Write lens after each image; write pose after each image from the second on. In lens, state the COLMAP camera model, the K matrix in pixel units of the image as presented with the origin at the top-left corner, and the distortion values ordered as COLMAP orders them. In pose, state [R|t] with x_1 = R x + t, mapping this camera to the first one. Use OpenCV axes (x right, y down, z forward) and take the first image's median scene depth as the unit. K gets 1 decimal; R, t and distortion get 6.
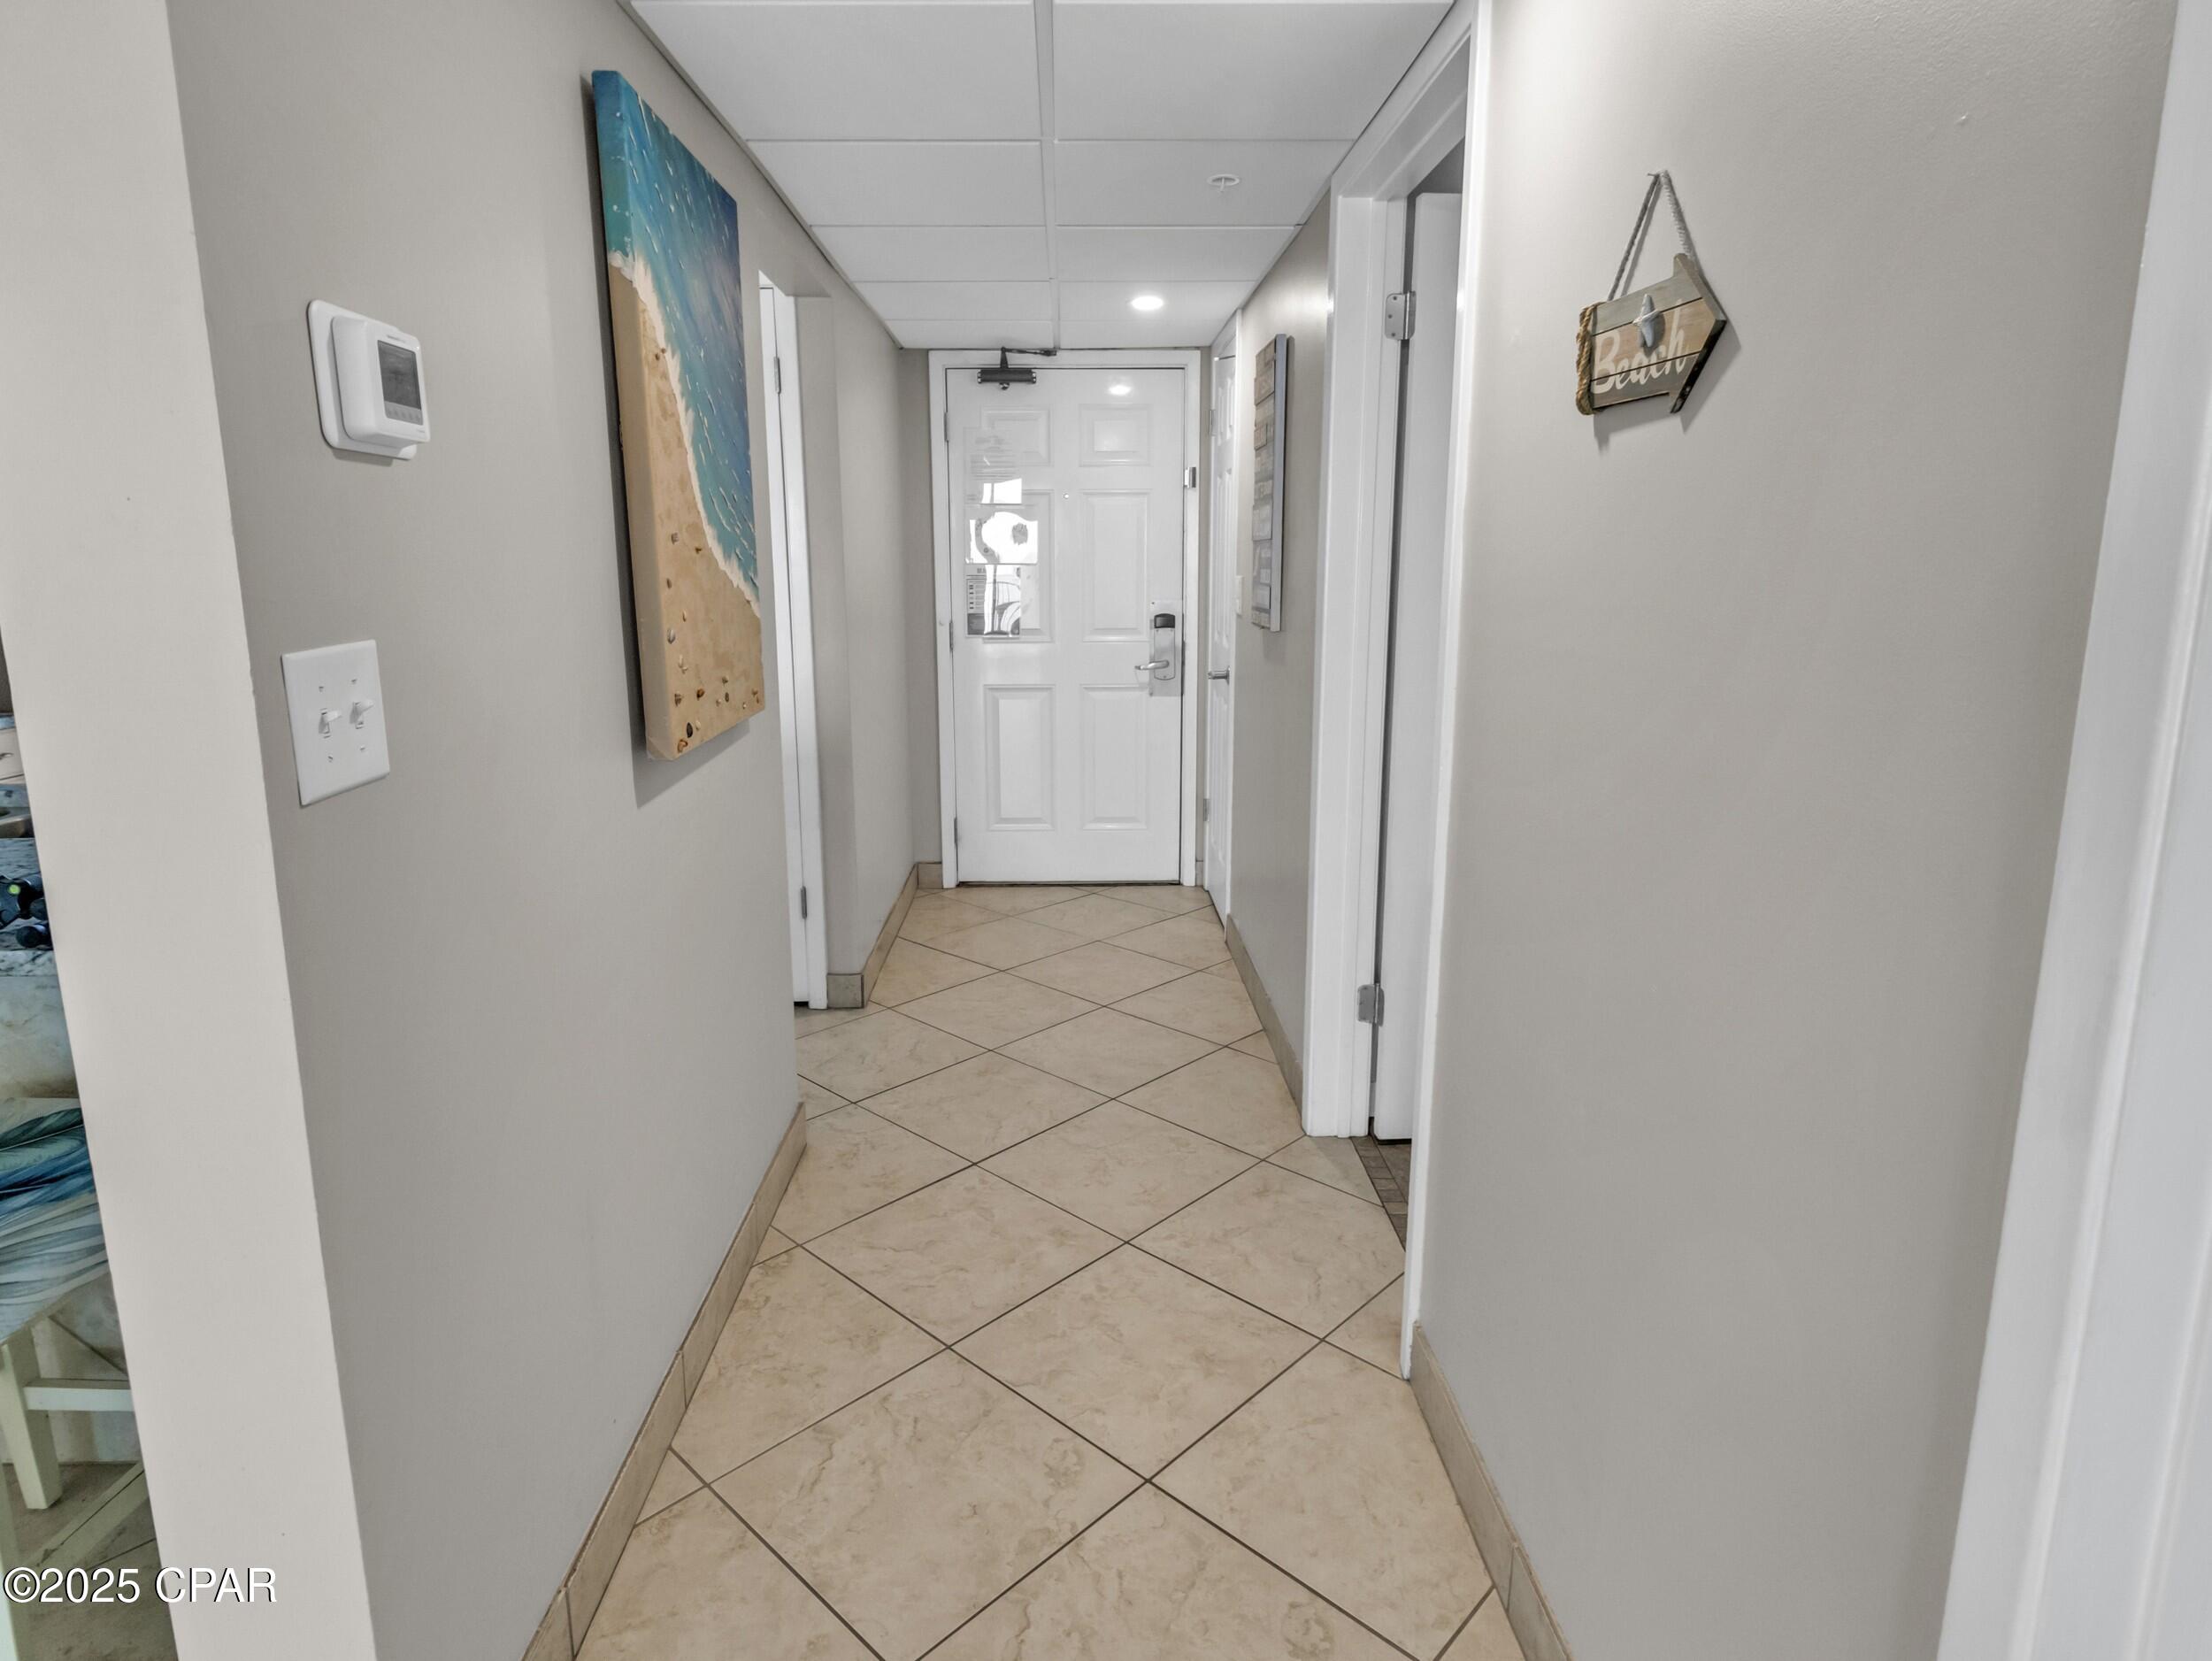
lens RADIAL K [[1300.8, 0, 1106.0], [0, 1300.8, 830.5], [0, 0, 1]] dist [-0.000132, 0.000662]
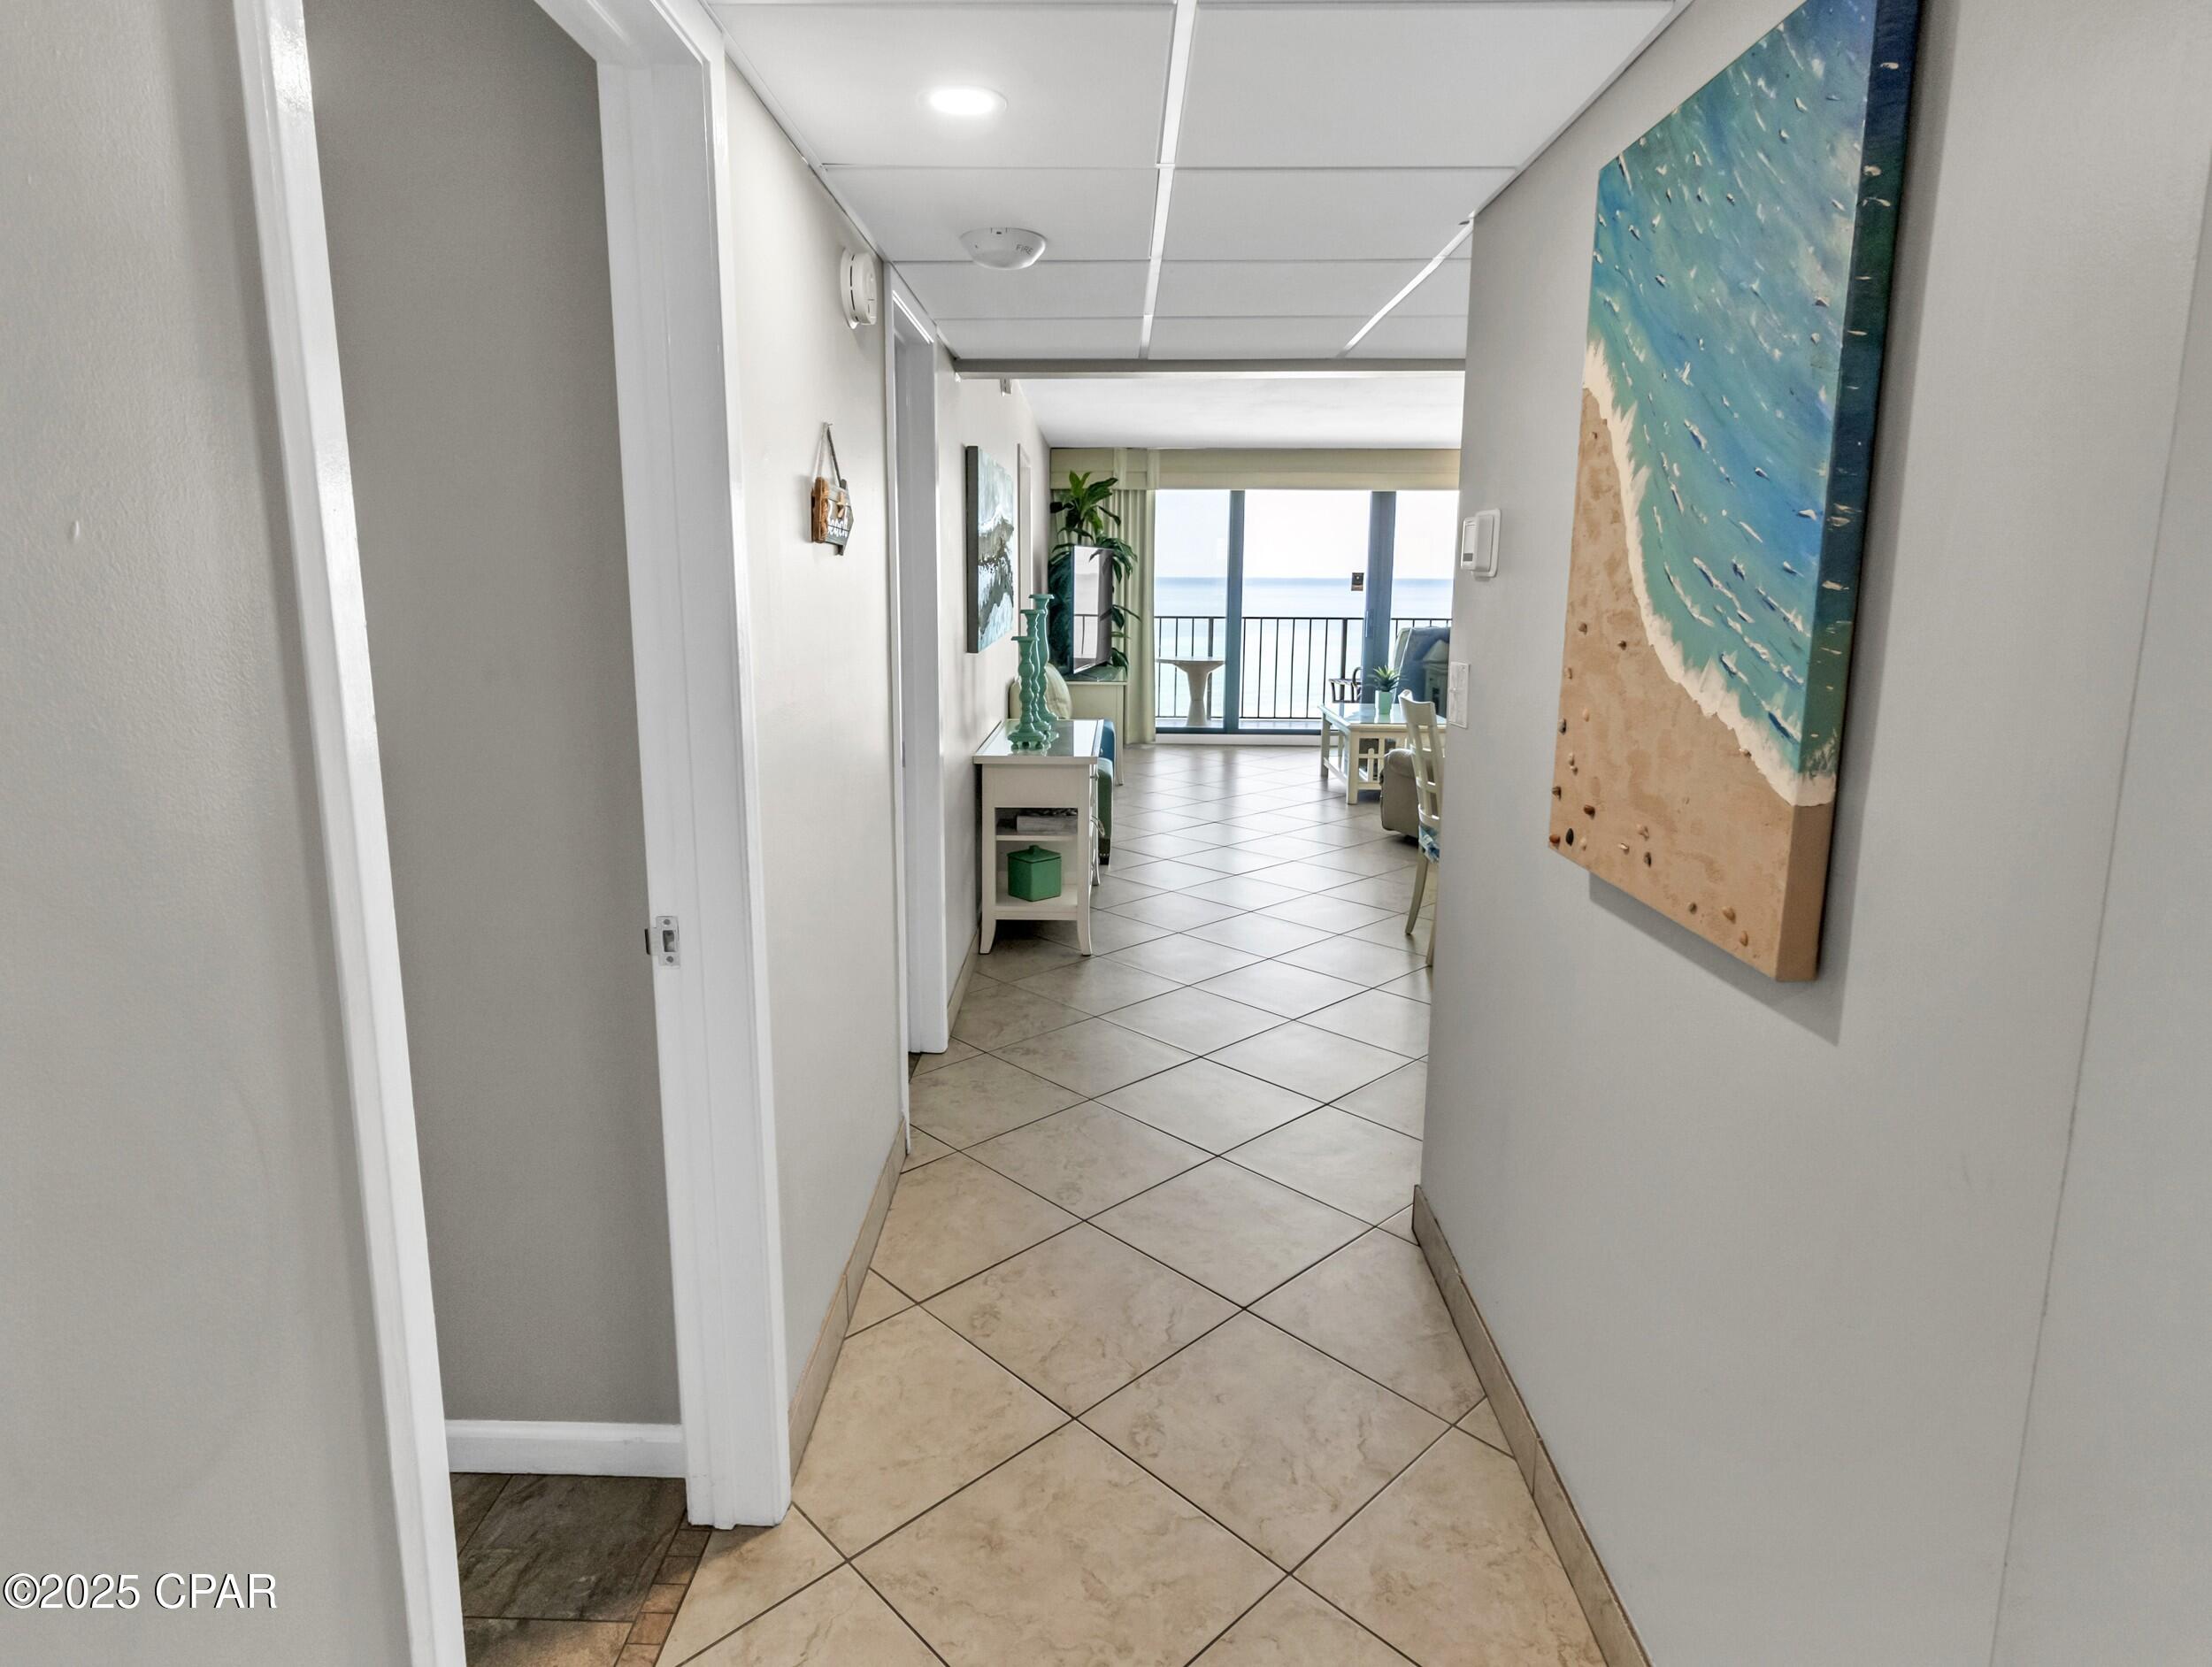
lens RADIAL K [[1300.7, 0, 1106.0], [0, 1300.7, 833.5], [0, 0, 1]] dist [-0.000132, 0.000662]
pose [[-0.999314, -0.012347, 0.034925, -0.028126], [0.002307, 0.920235, 0.391359, -0.412920], [-0.036971, 0.391171, -0.919575, 1.751290]]
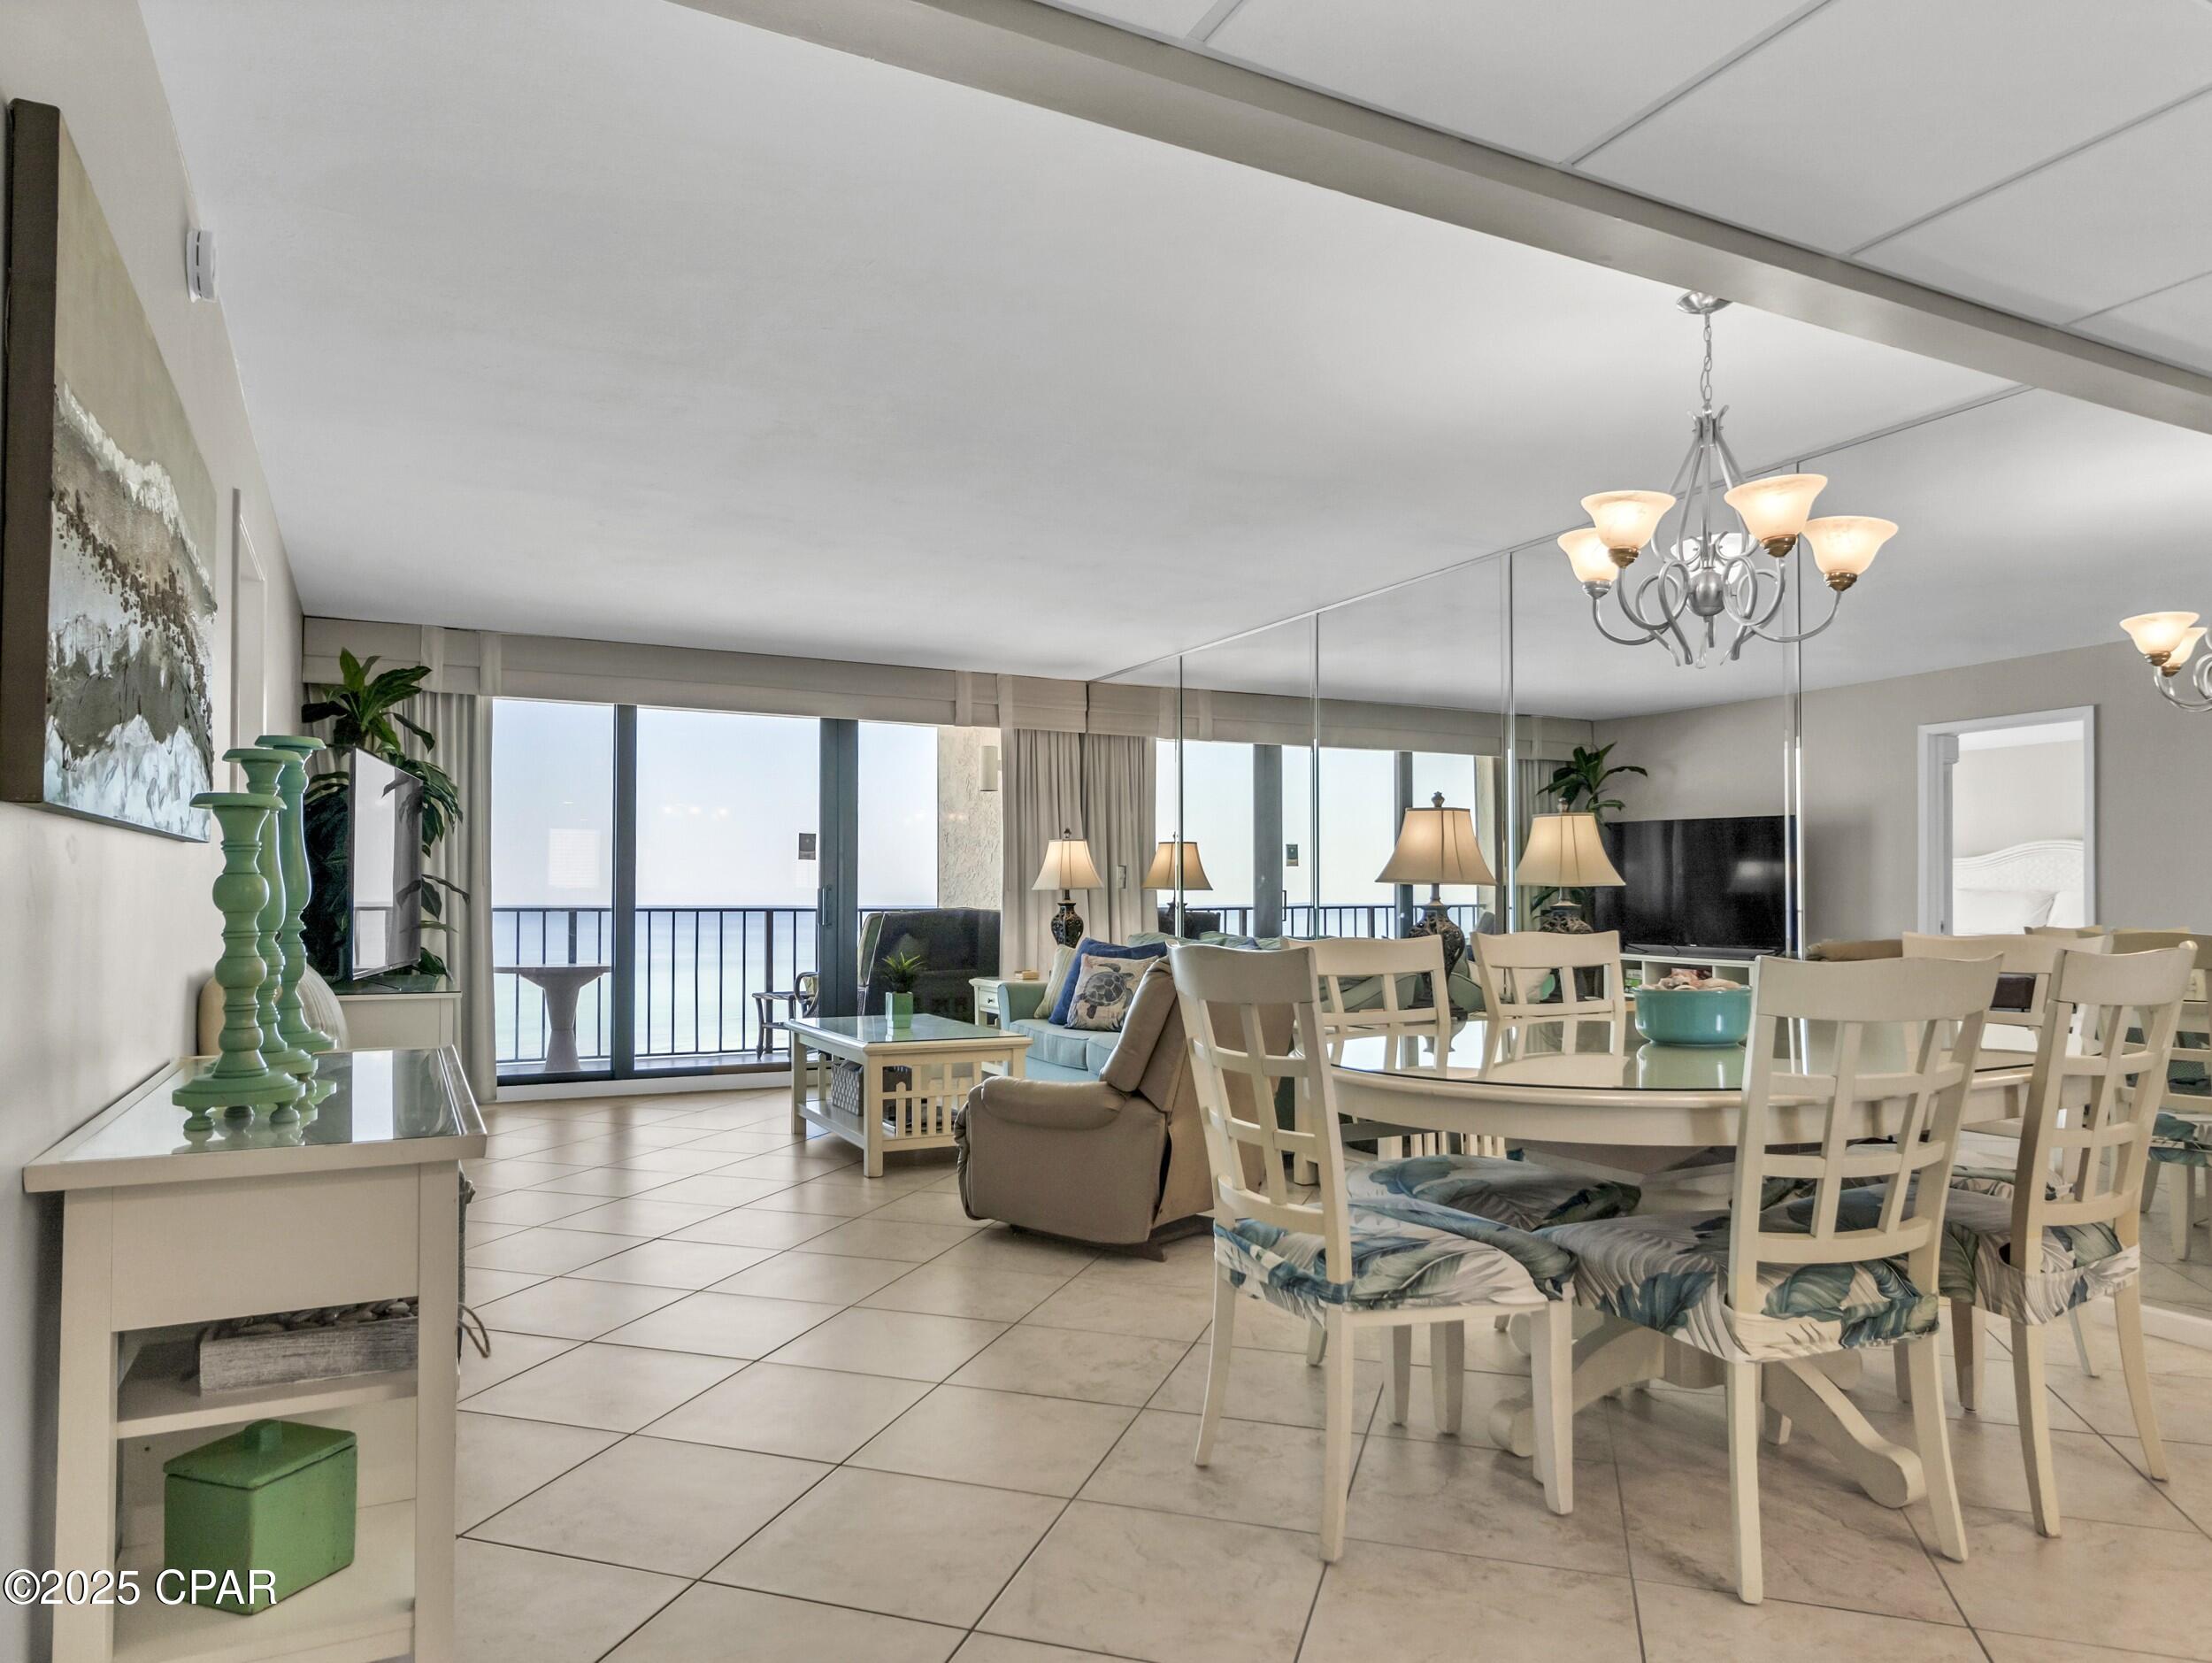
lens RADIAL K [[1421.9, 0, 1098.7], [0, 1421.9, 876.6], [0, 0, 1]] dist [-0.002398, 0.002086]
pose [[-0.905659, -0.004834, -0.423978, -0.007553], [-0.082421, 0.982868, 0.164853, -0.337322], [0.415918, 0.184245, -0.890542, 1.536936]]
